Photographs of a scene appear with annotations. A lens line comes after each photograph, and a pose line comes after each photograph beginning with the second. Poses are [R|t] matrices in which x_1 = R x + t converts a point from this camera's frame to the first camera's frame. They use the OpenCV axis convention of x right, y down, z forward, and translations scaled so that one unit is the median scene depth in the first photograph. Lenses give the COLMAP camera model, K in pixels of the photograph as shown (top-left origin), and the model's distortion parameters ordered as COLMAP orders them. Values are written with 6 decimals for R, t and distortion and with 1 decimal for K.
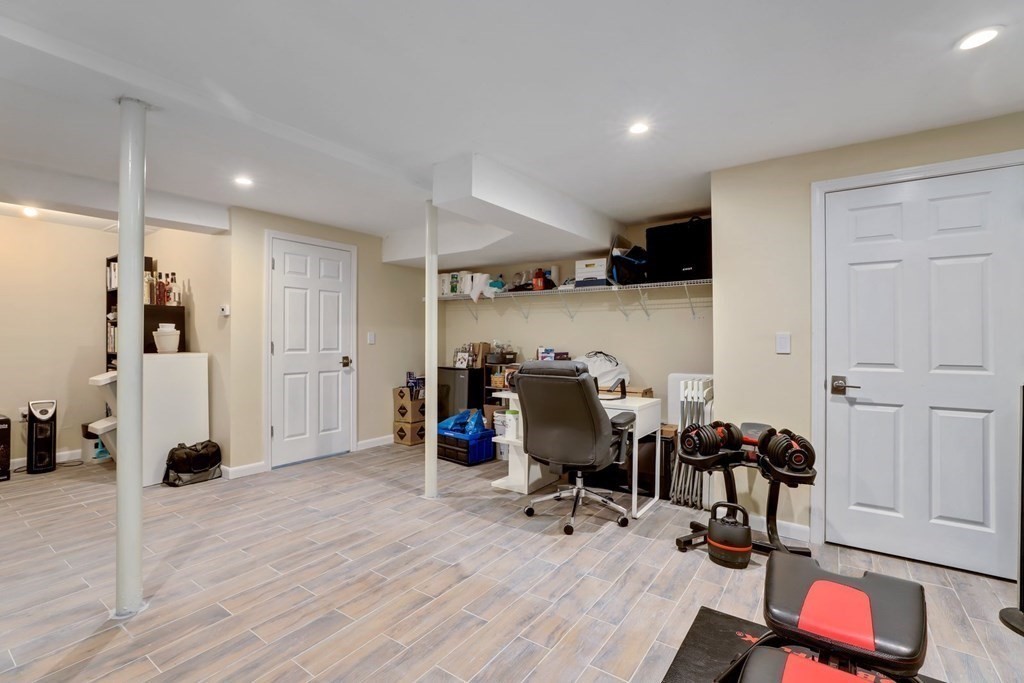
lens RADIAL K [[461.9, 0, 507.6], [0, 461.9, 338.0], [0, 0, 1]] dist [-0.025339, 0.004770]
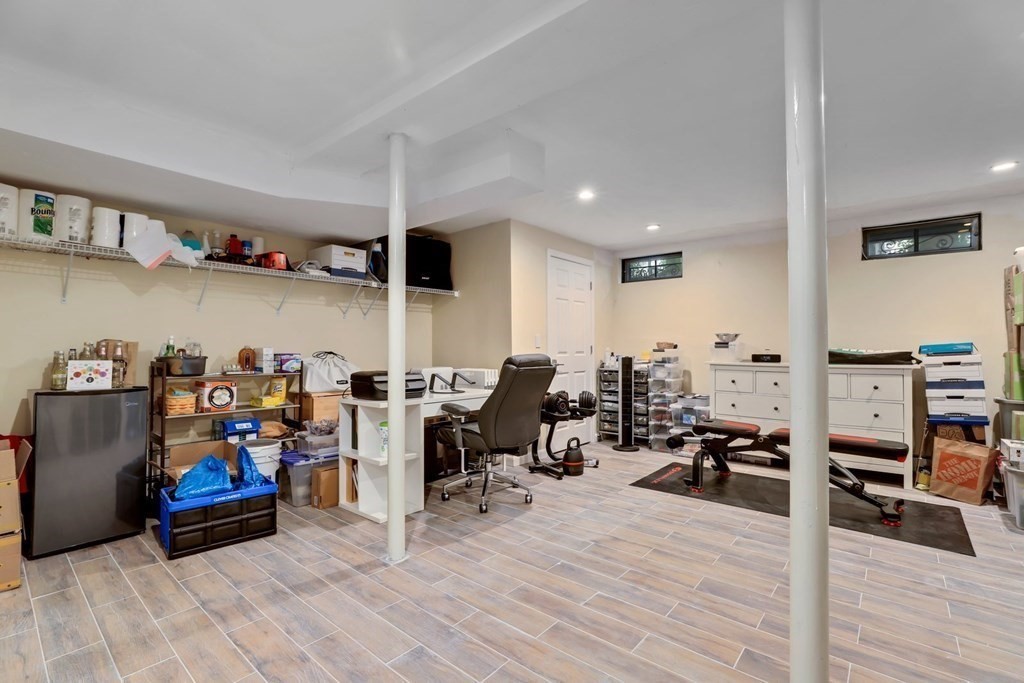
lens RADIAL K [[461.9, 0, 508.8], [0, 461.9, 343.2], [0, 0, 1]] dist [-0.025339, 0.004770]
pose [[0.092884, 0.004408, 0.995667, -0.960371], [-0.006034, 0.999974, -0.003864, 0.022008], [-0.995659, -0.005649, 0.092908, 0.868887]]
